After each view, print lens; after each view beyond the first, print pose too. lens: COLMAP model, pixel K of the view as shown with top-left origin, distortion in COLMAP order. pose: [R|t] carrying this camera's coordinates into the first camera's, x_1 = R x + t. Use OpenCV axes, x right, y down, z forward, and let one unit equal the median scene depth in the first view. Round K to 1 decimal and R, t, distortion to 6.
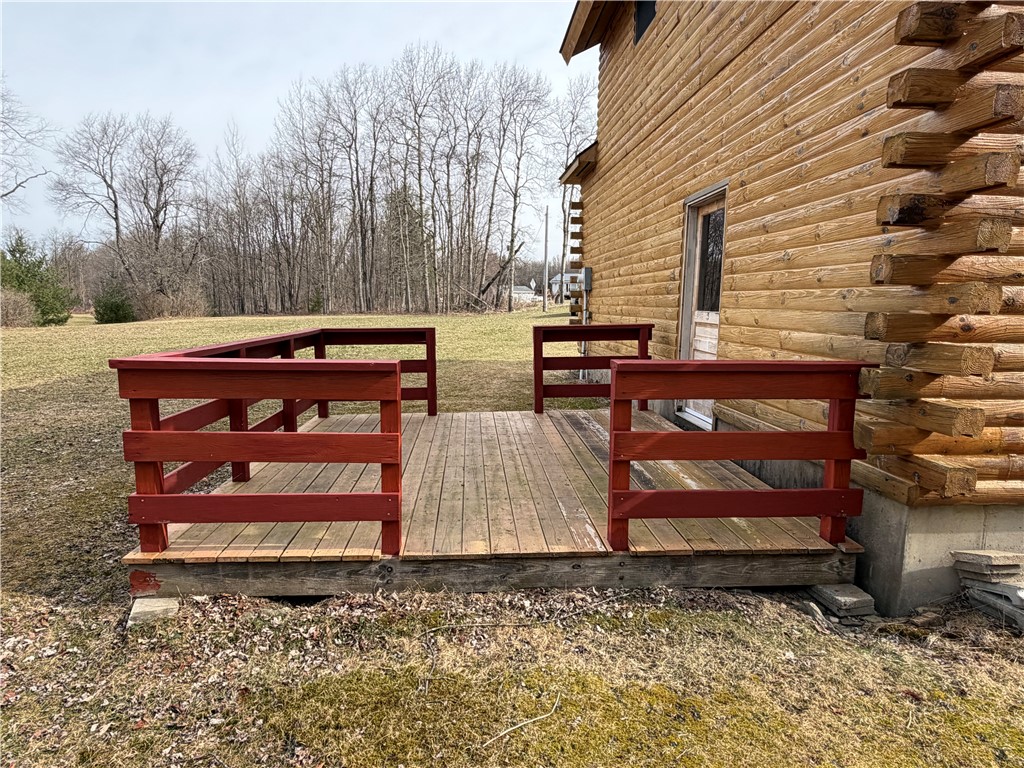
lens RADIAL K [[598.9, 0, 508.3], [0, 598.9, 381.0], [0, 0, 1]] dist [0.002122, 0.001060]
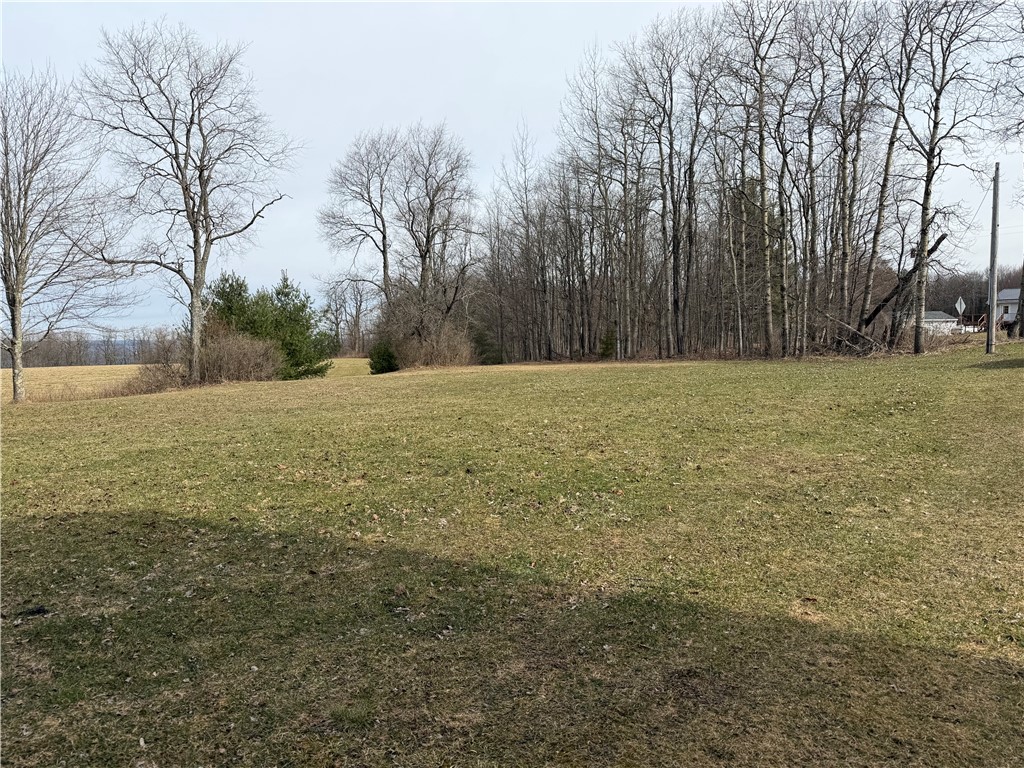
lens RADIAL K [[704.4, 0, 512.9], [0, 704.4, 388.7], [0, 0, 1]] dist [0.022160, -0.034745]
pose [[0.873291, 0.011819, -0.487056, -0.005381], [-0.041932, 0.997819, -0.050972, -0.030720], [0.485392, 0.064937, 0.871882, 0.214793]]
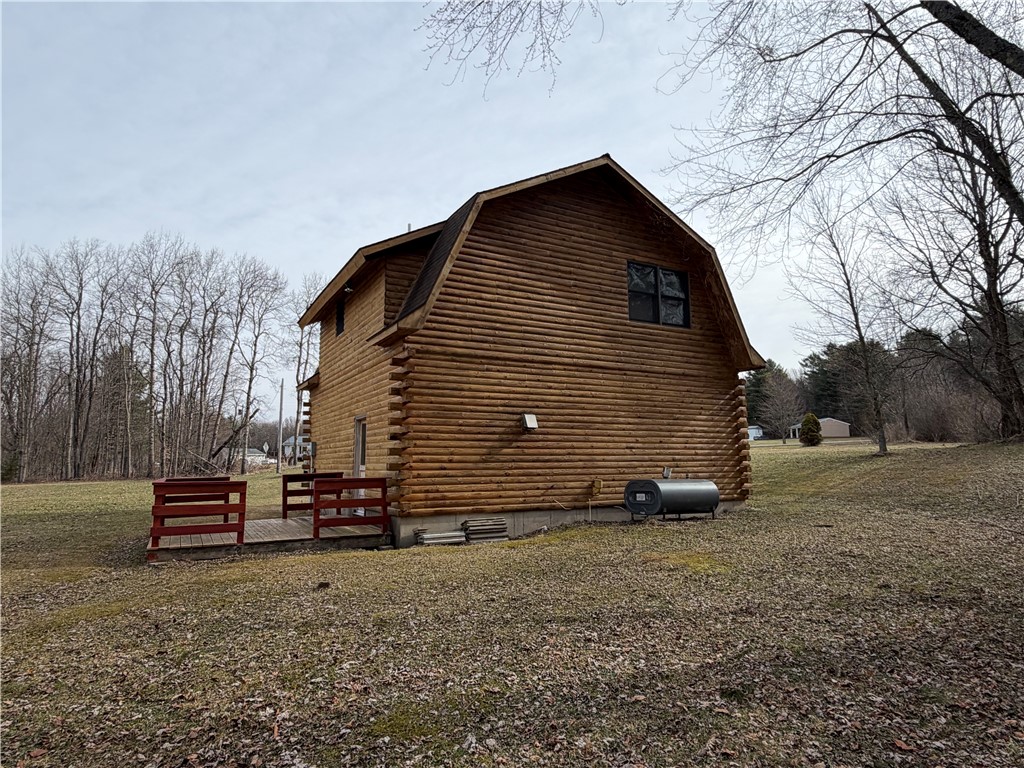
lens RADIAL K [[598.9, 0, 508.3], [0, 598.9, 381.0], [0, 0, 1]] dist [0.002122, 0.001060]
pose [[0.909402, 0.035389, 0.414410, -0.014857], [0.074960, 0.966112, -0.246997, 0.020691], [-0.409107, 0.255684, 0.875932, -0.151184]]
